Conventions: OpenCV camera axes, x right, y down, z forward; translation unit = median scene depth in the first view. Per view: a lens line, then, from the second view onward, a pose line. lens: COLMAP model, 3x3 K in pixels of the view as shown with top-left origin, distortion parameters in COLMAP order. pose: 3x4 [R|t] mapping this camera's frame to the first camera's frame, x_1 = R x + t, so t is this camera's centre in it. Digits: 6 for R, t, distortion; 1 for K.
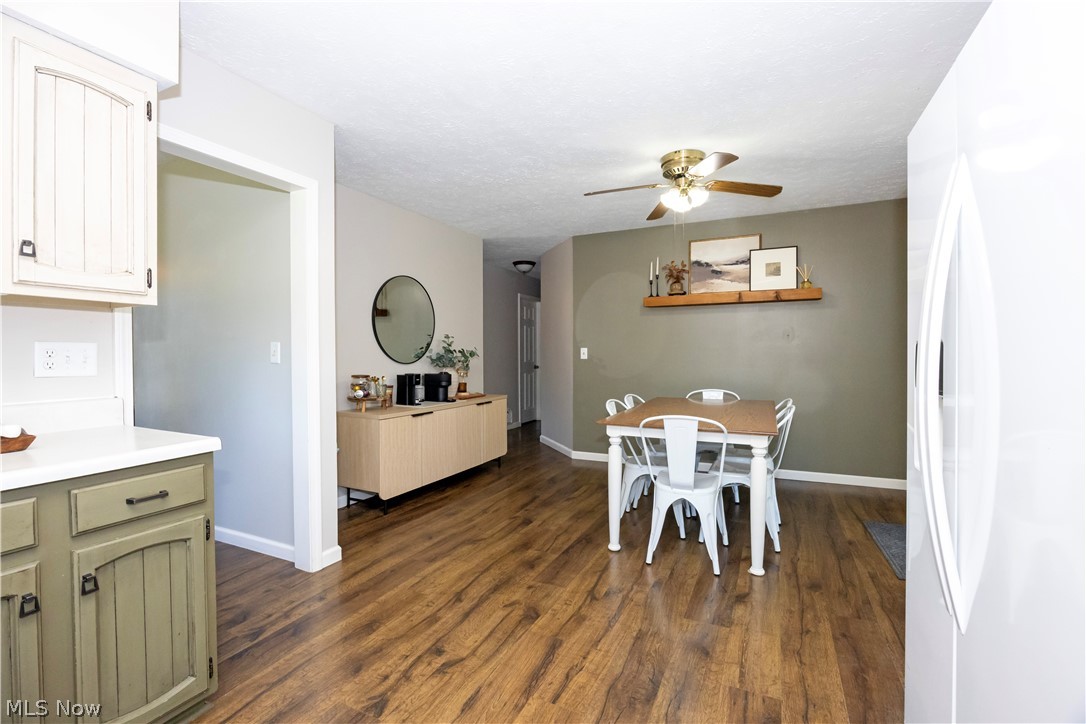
lens RADIAL K [[480.0, 0, 543.2], [0, 480.0, 358.6], [0, 0, 1]] dist [-0.009361, 0.000158]
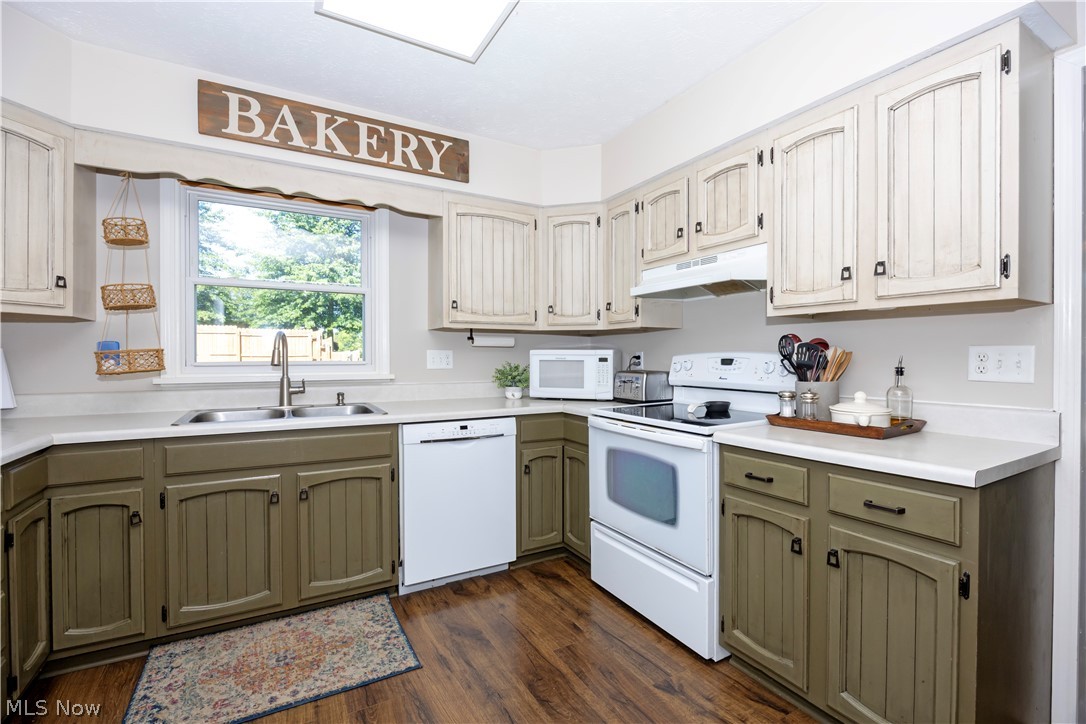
lens RADIAL K [[480.0, 0, 537.6], [0, 480.0, 358.6], [0, 0, 1]] dist [-0.009361, 0.000158]
pose [[-0.568058, 0.007893, -0.822951, 0.208463], [-0.005150, 0.999900, 0.013145, -0.011344], [0.822972, 0.011705, -0.567961, 0.546910]]
